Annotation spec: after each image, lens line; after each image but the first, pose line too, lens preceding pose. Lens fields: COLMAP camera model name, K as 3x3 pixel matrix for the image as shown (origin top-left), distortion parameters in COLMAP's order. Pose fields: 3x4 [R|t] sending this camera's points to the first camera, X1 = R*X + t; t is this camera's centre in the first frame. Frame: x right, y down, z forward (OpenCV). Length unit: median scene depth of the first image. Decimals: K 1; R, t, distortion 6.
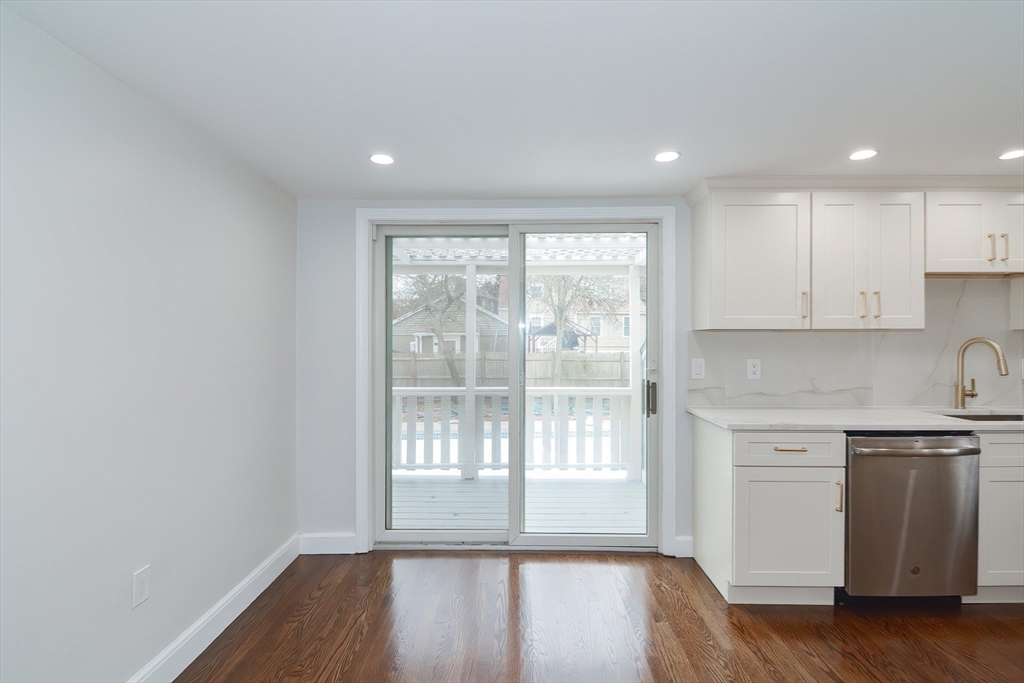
lens RADIAL K [[498.7, 0, 512.0], [0, 498.7, 341.5], [0, 0, 1]] dist [0.000271, -0.010212]
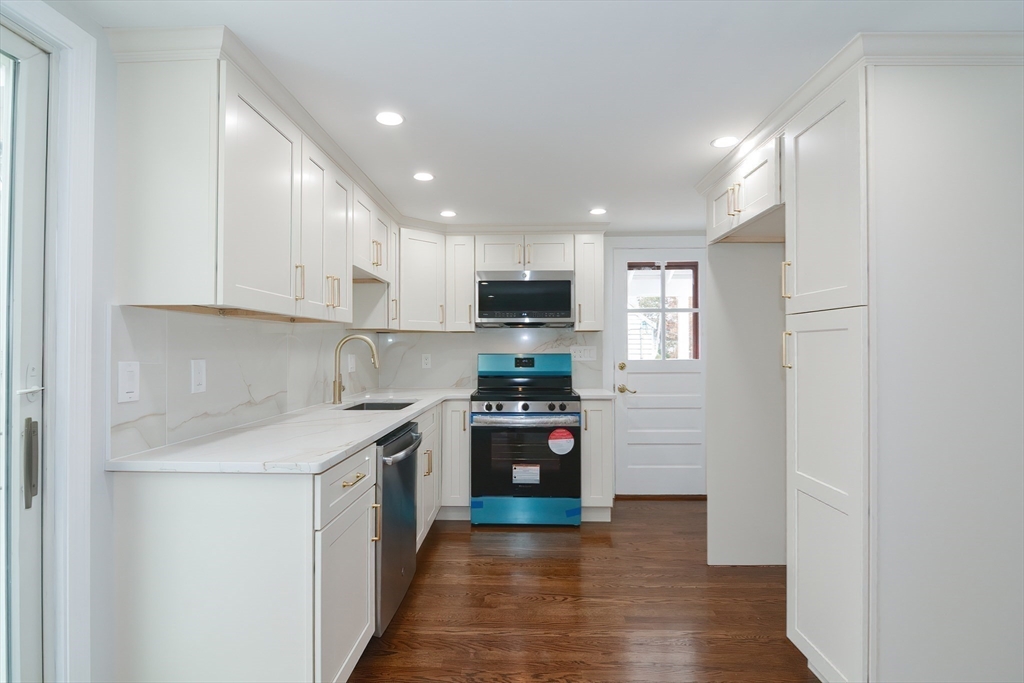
lens RADIAL K [[510.7, 0, 504.1], [0, 510.7, 340.9], [0, 0, 1]] dist [0.000178, -0.000819]
pose [[0.019368, 0.015141, 0.999698, -0.143606], [0.003678, 0.999877, -0.015215, 0.022306], [-0.999806, 0.003972, 0.019310, 0.612949]]
